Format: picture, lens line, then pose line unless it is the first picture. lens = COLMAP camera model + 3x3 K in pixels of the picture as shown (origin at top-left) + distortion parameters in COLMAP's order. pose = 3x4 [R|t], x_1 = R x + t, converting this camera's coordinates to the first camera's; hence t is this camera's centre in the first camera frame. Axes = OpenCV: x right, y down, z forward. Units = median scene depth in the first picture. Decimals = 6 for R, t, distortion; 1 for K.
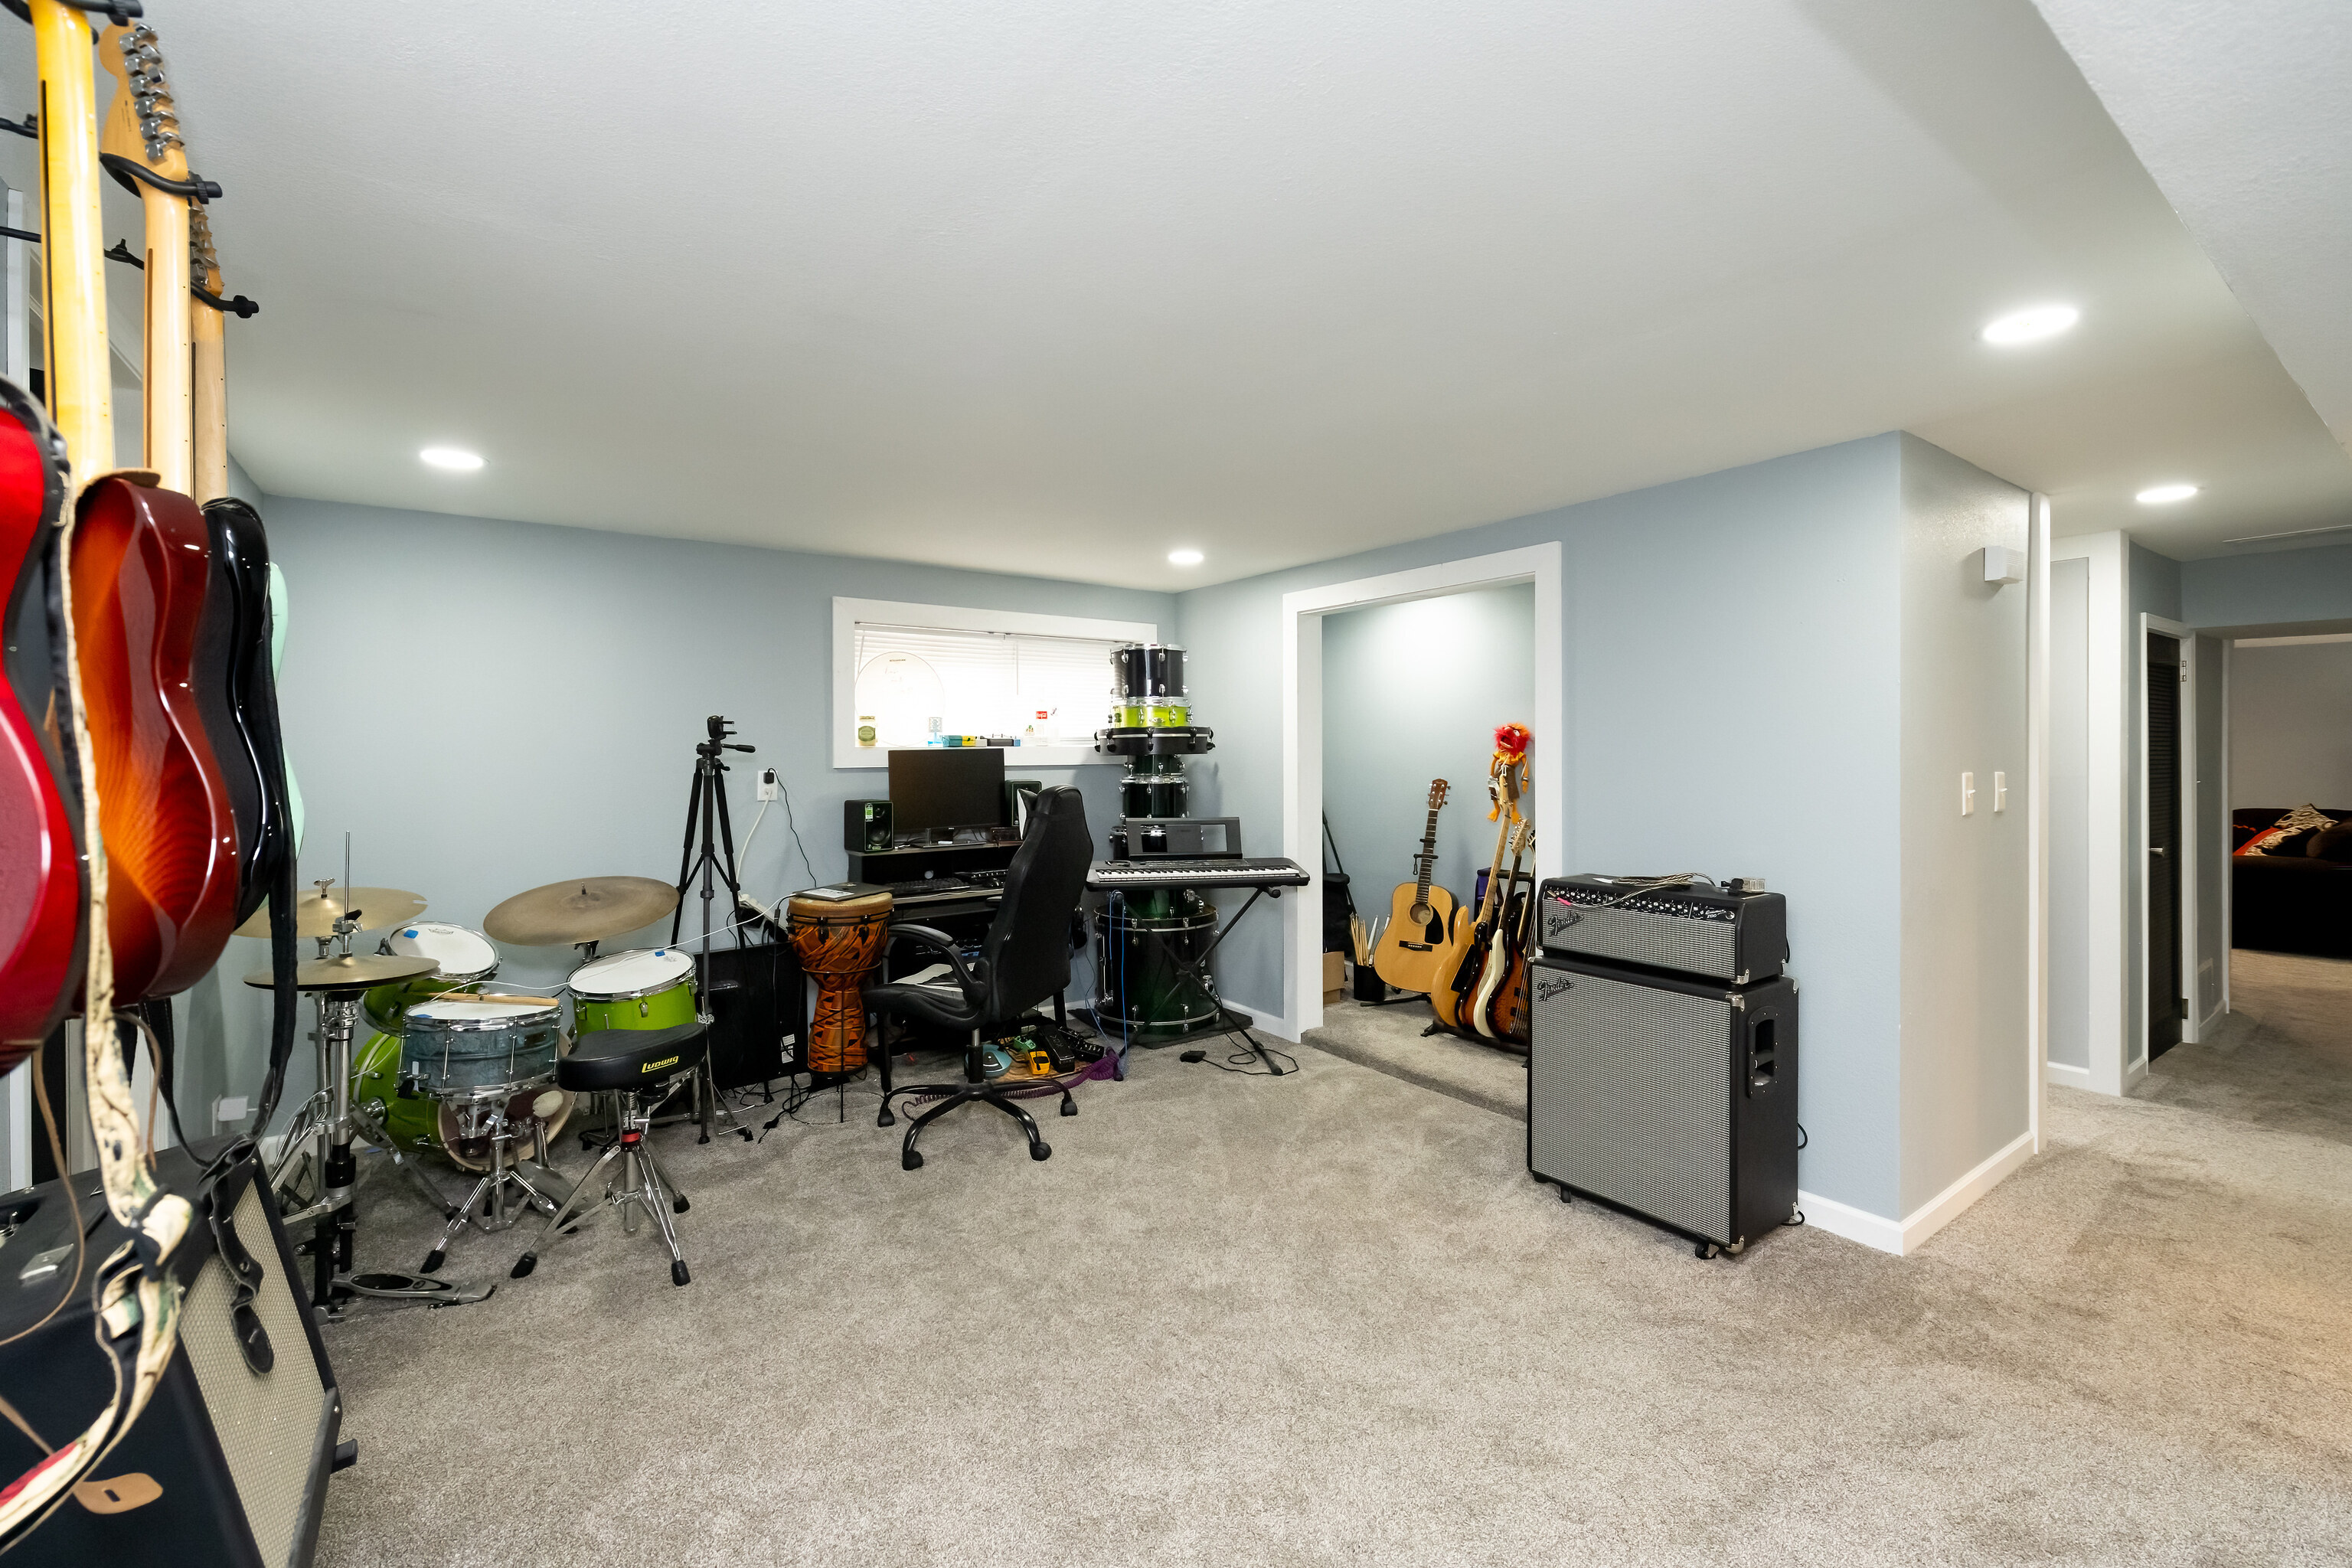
lens RADIAL K [[951.7, 0, 1165.3], [0, 951.7, 758.5], [0, 0, 1]] dist [-0.008593, 0.000116]
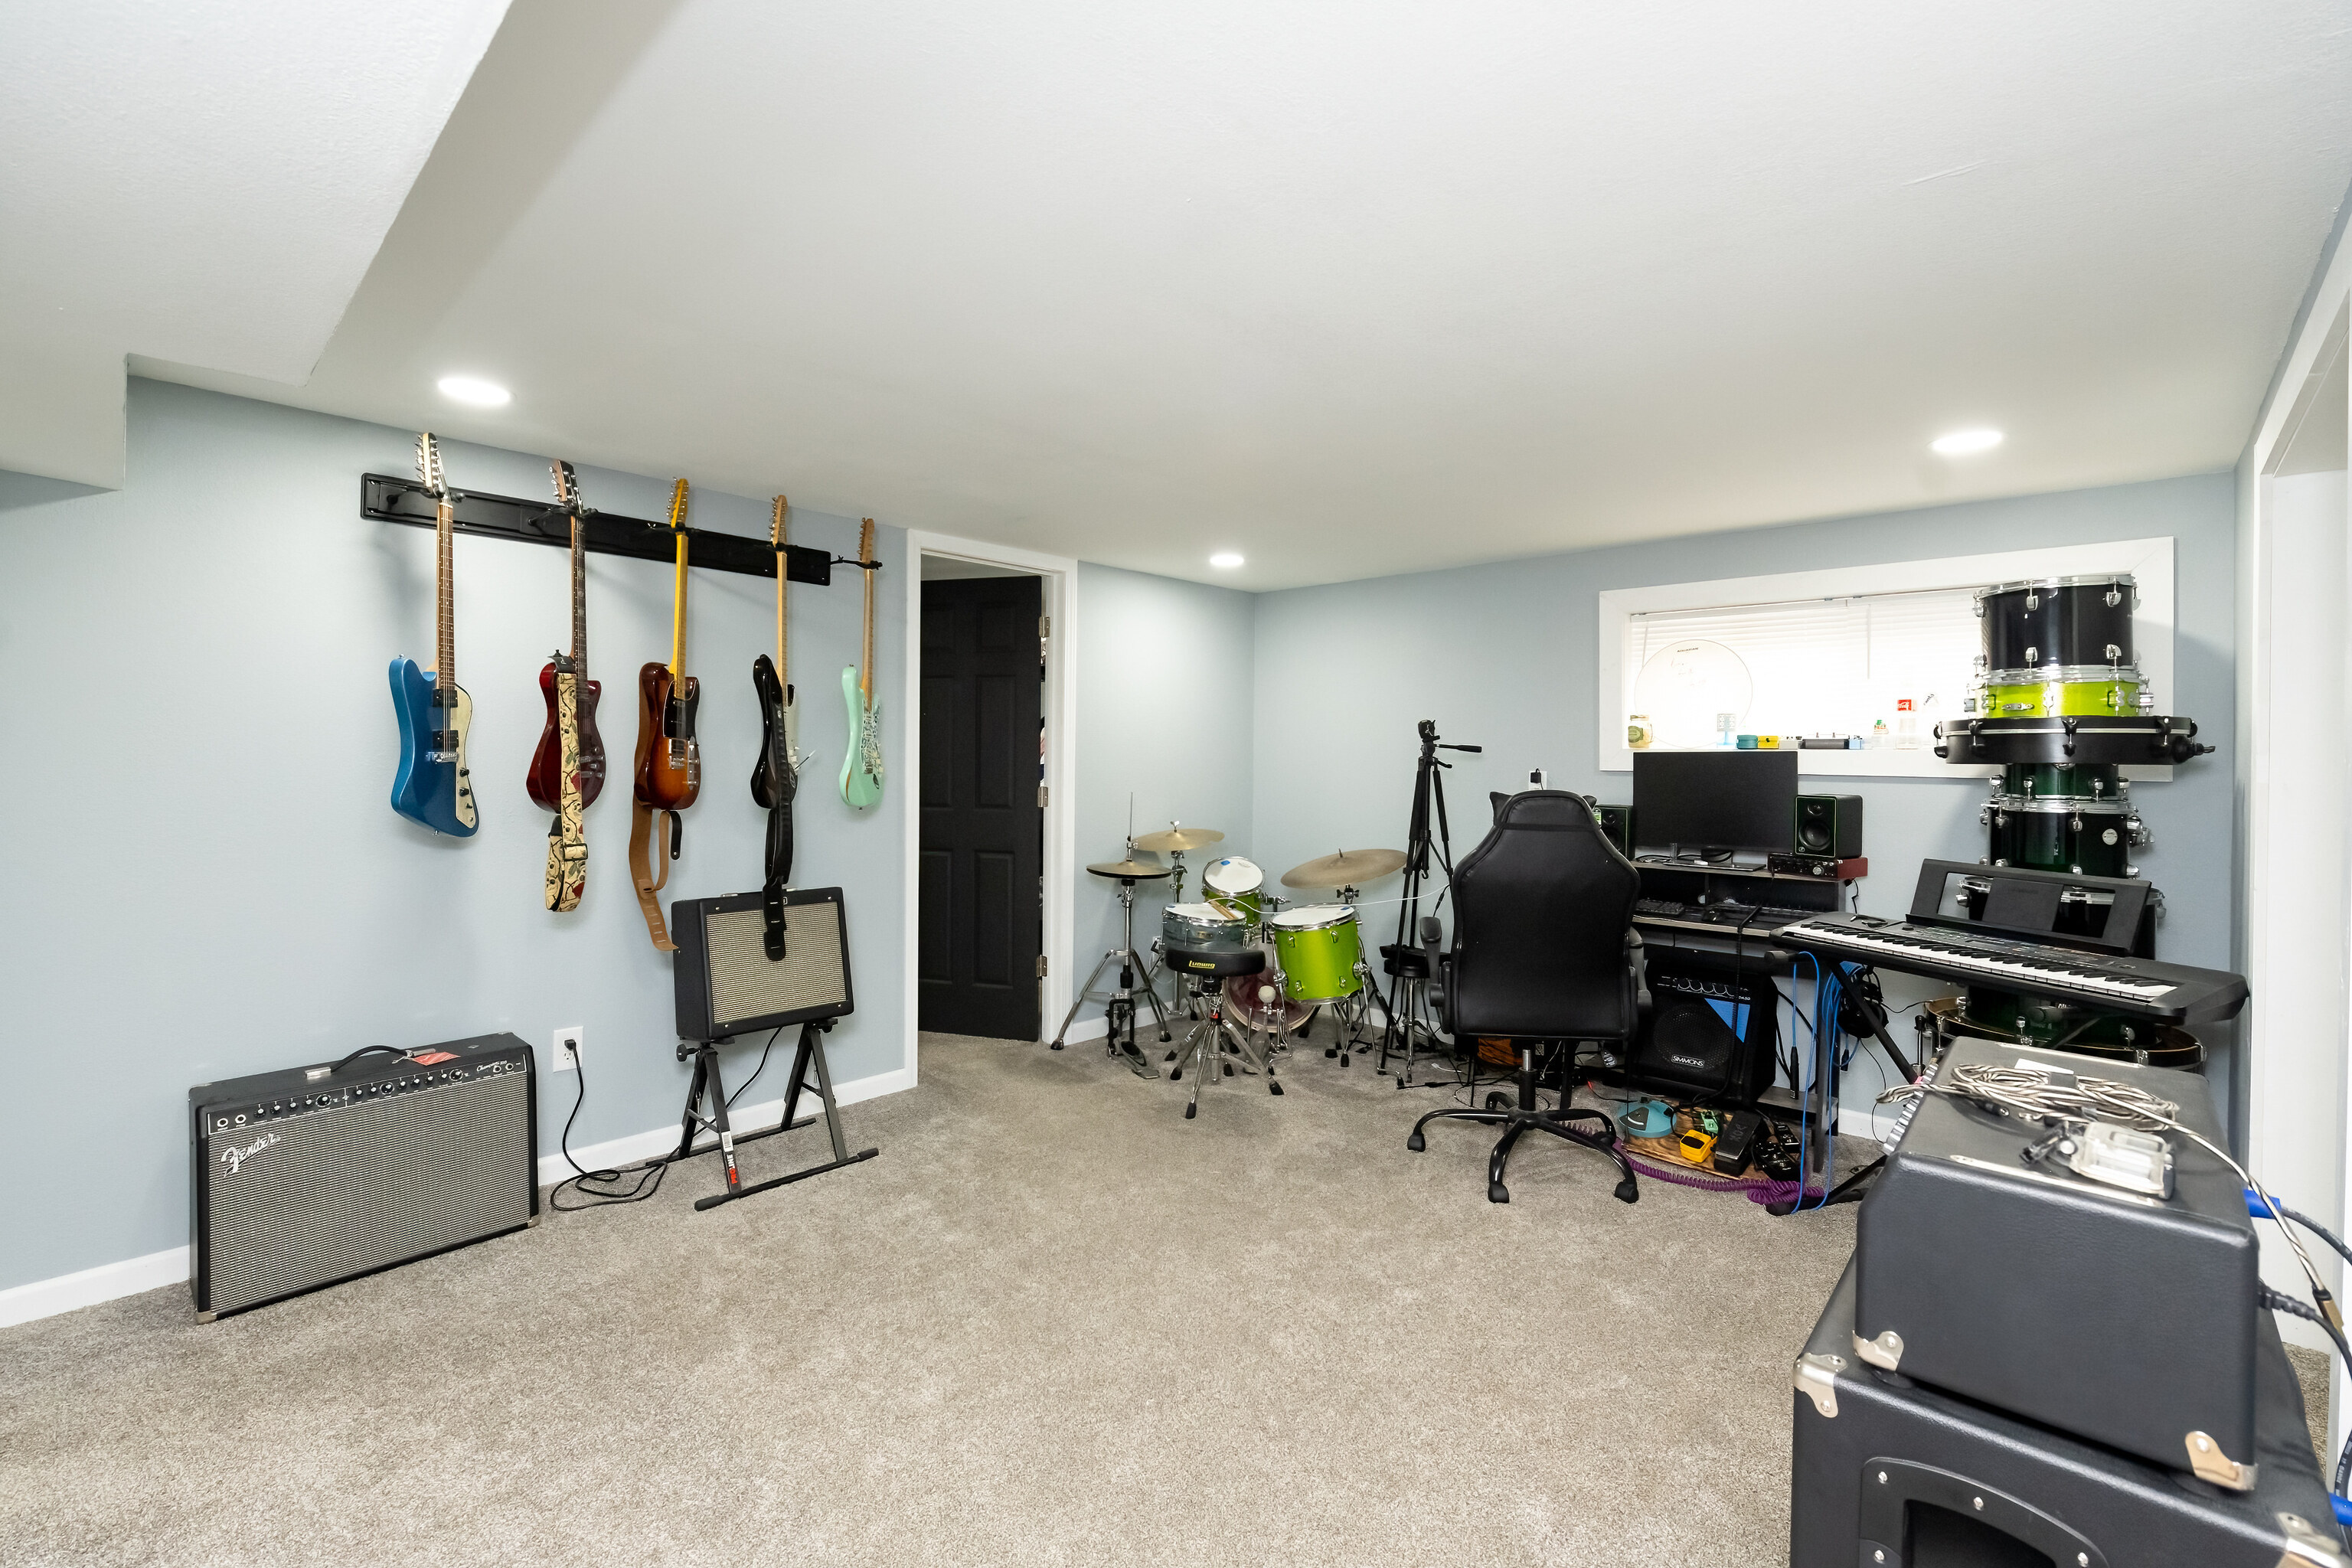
lens RADIAL K [[985.5, 0, 1162.0], [0, 985.5, 754.6], [0, 0, 1]] dist [-0.007014, -0.000423]
pose [[0.206743, 0.010226, -0.978342, 0.495915], [-0.018086, 0.999814, 0.006629, -0.003927], [0.978228, 0.016324, 0.206890, 0.335070]]
